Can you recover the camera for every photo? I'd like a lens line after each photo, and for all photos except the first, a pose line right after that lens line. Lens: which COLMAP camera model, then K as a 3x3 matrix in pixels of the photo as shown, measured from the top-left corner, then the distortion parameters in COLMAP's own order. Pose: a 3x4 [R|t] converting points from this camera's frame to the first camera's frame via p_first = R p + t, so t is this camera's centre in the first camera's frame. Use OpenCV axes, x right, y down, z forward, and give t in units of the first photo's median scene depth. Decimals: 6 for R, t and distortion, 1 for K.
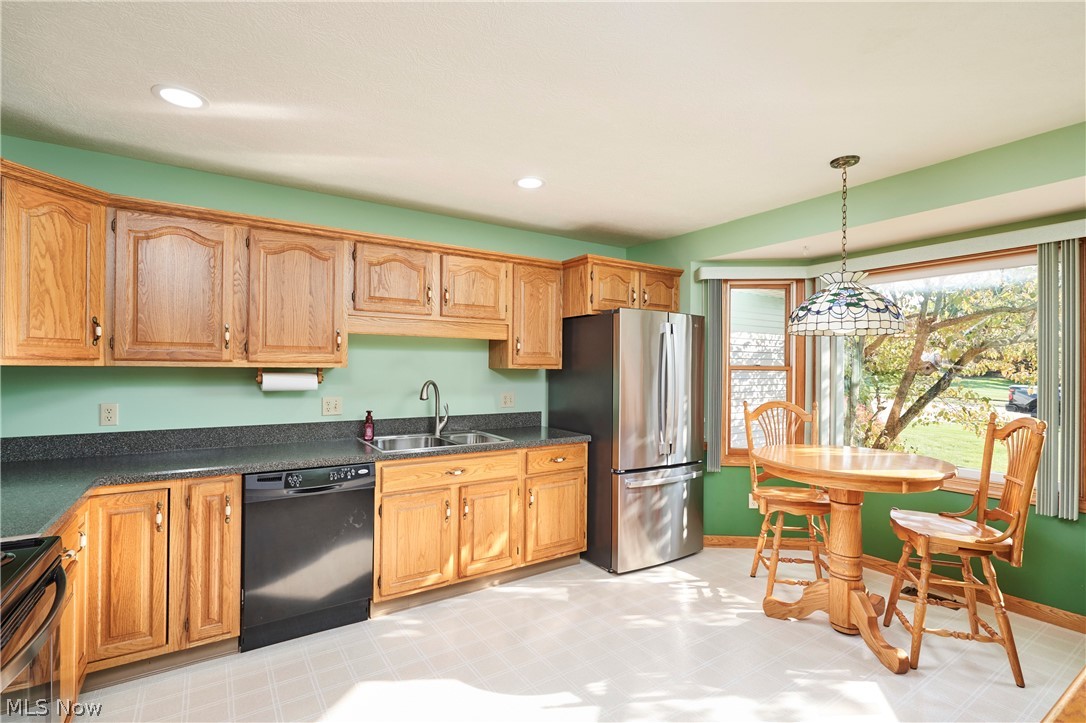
lens RADIAL K [[520.9, 0, 543.0], [0, 520.9, 361.5], [0, 0, 1]] dist [0.001845, 0.000243]
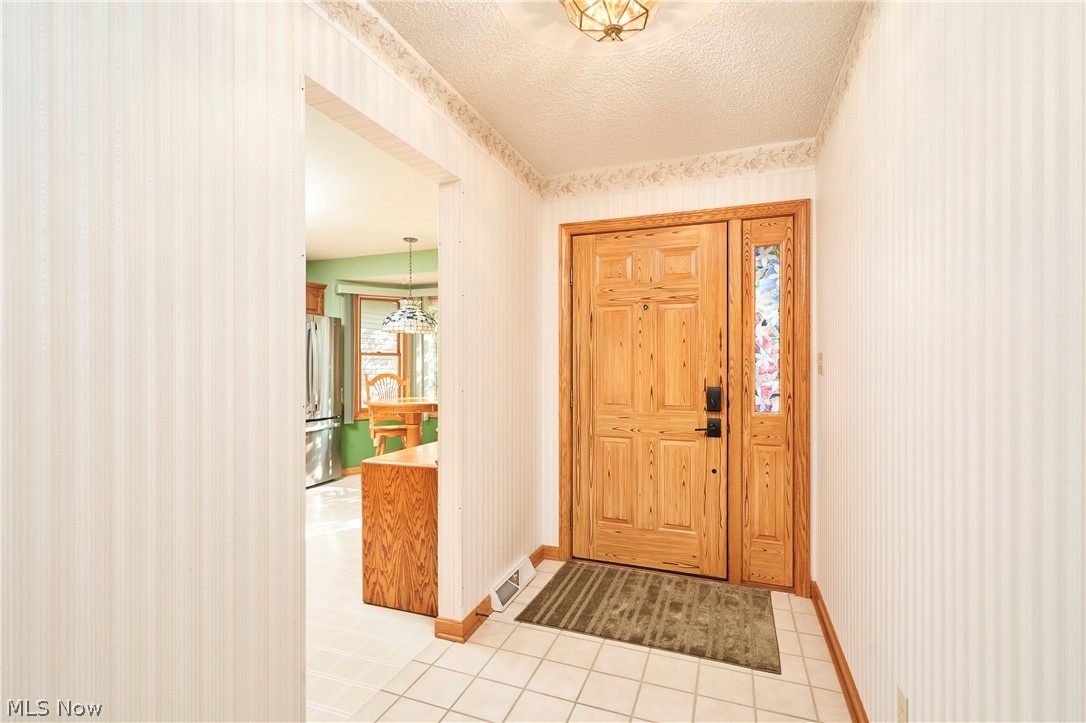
lens RADIAL K [[505.3, 0, 546.5], [0, 505.3, 365.1], [0, 0, 1]] dist [-0.000054, -0.000173]
pose [[0.815600, -0.010923, 0.578512, -0.058834], [0.000646, 0.999838, 0.017968, 0.025316], [-0.578615, -0.014281, 0.815476, -0.624264]]
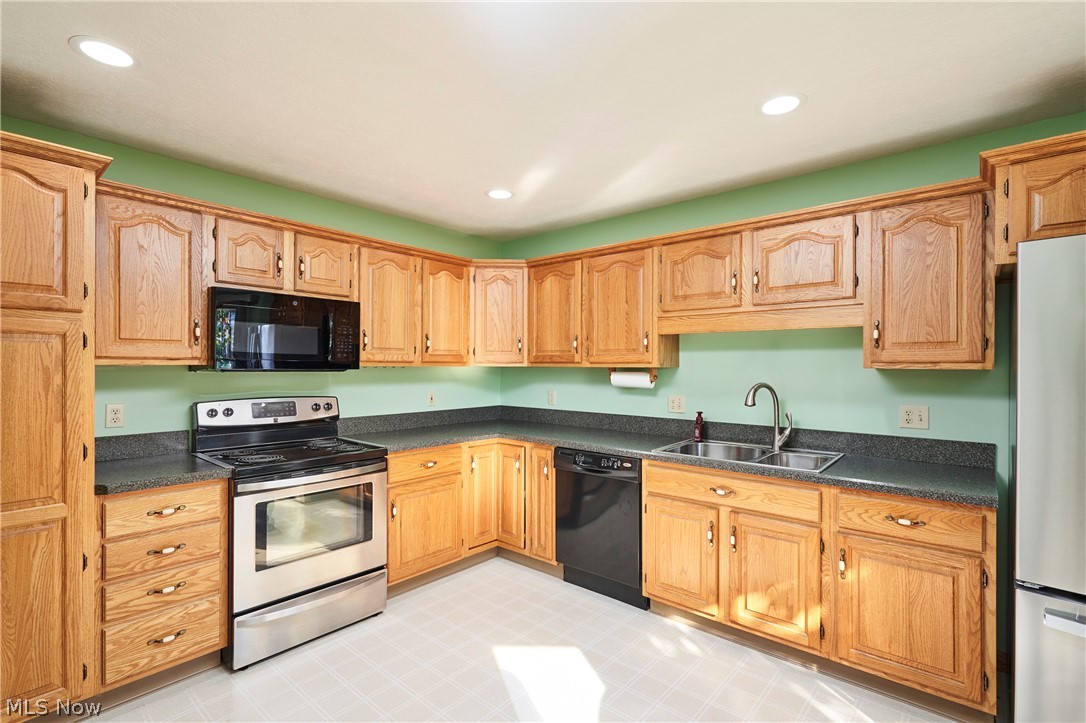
lens RADIAL K [[505.3, 0, 546.5], [0, 505.3, 365.1], [0, 0, 1]] dist [-0.000054, -0.000173]
pose [[0.262062, -0.009192, -0.965007, 0.511212], [0.008062, 0.999941, -0.007335, 0.011869], [0.965017, -0.005857, 0.262120, 0.482188]]
